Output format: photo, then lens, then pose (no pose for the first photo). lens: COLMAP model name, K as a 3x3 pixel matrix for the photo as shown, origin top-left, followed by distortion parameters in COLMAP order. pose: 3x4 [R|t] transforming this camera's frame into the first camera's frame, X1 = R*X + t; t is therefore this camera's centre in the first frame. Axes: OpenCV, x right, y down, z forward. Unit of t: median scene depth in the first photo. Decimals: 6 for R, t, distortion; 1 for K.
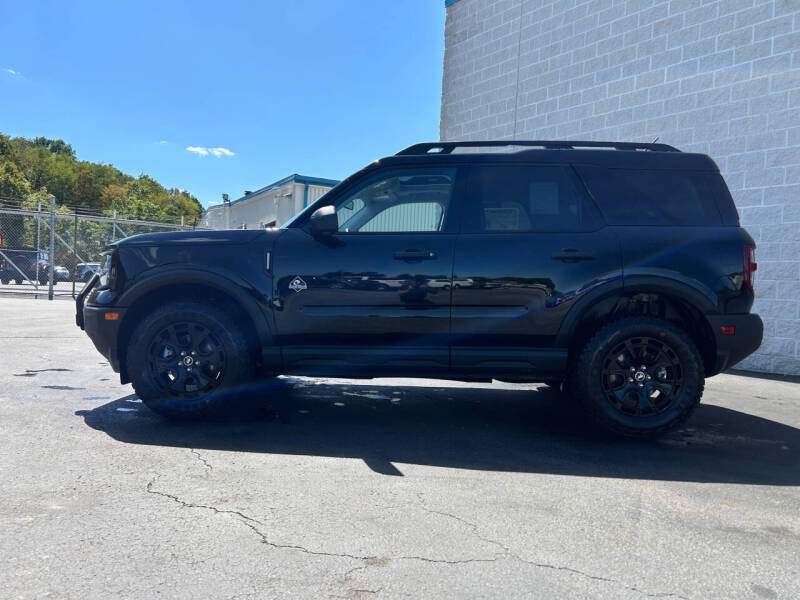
lens RADIAL K [[606.0, 0, 398.7], [0, 606.0, 309.7], [0, 0, 1]] dist [0.046486, -0.049849]
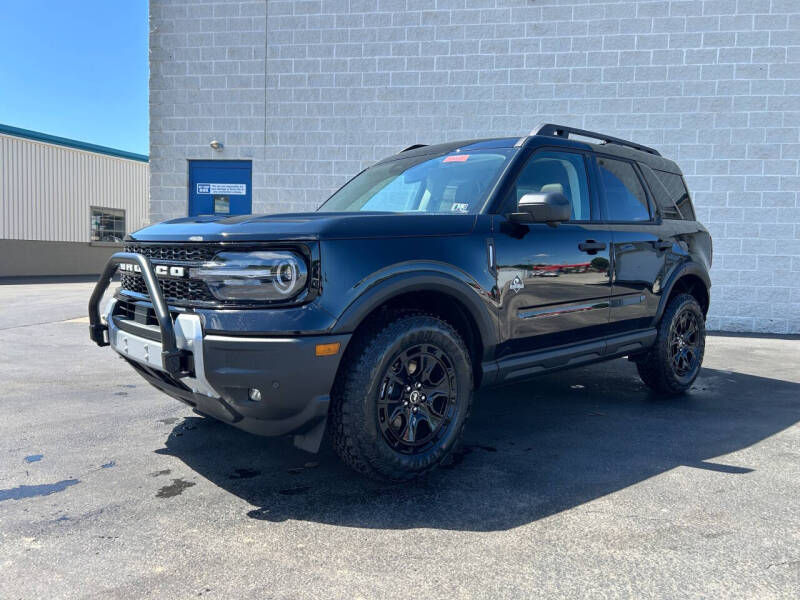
lens RADIAL K [[606.0, 0, 396.6], [0, 606.0, 293.8], [0, 0, 1]] dist [0.046486, -0.049849]
pose [[0.721173, -0.066577, 0.689548, -0.516112], [0.029659, 0.997426, 0.065283, -0.051812], [-0.692120, -0.026629, 0.721291, 0.305338]]
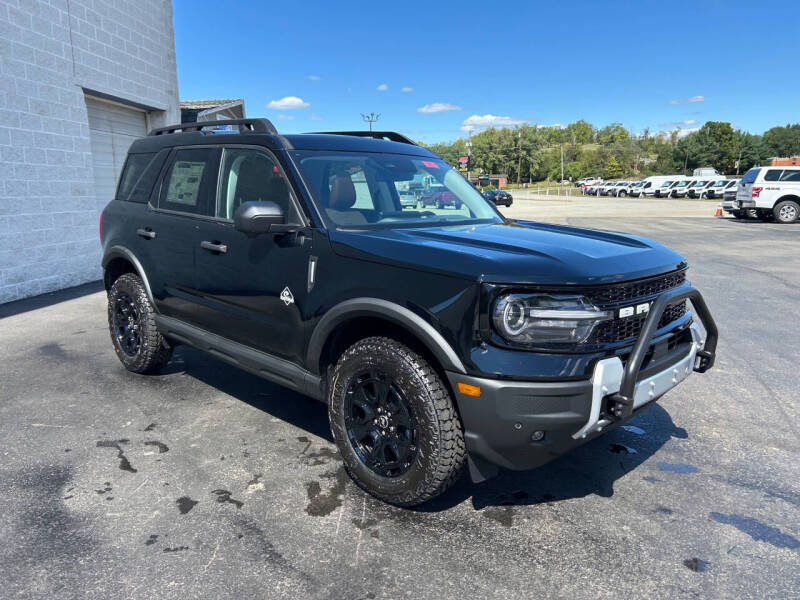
lens RADIAL K [[606.0, 0, 393.3], [0, 606.0, 300.1], [0, 0, 1]] dist [0.046486, -0.049849]
pose [[-0.733864, -0.157499, 0.660786, -0.488742], [-0.000673, 0.972918, 0.231148, -0.150577], [-0.679297, 0.169187, -0.714095, 1.203848]]
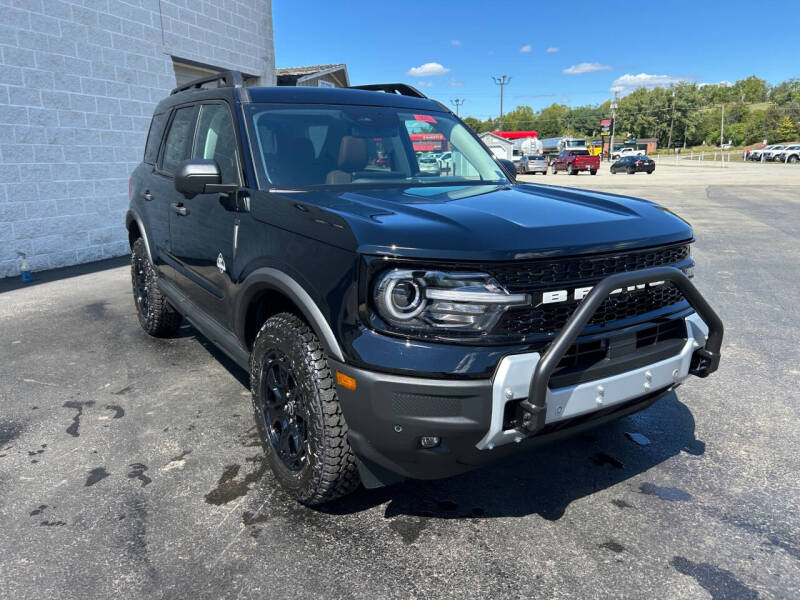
lens RADIAL K [[606.0, 0, 393.4], [0, 606.0, 299.8], [0, 0, 1]] dist [0.046486, -0.049849]
pose [[-0.568764, -0.219282, 0.792731, -0.540443], [0.017140, 0.960437, 0.277970, -0.137631], [-0.822322, 0.171686, -0.542503, 1.052729]]
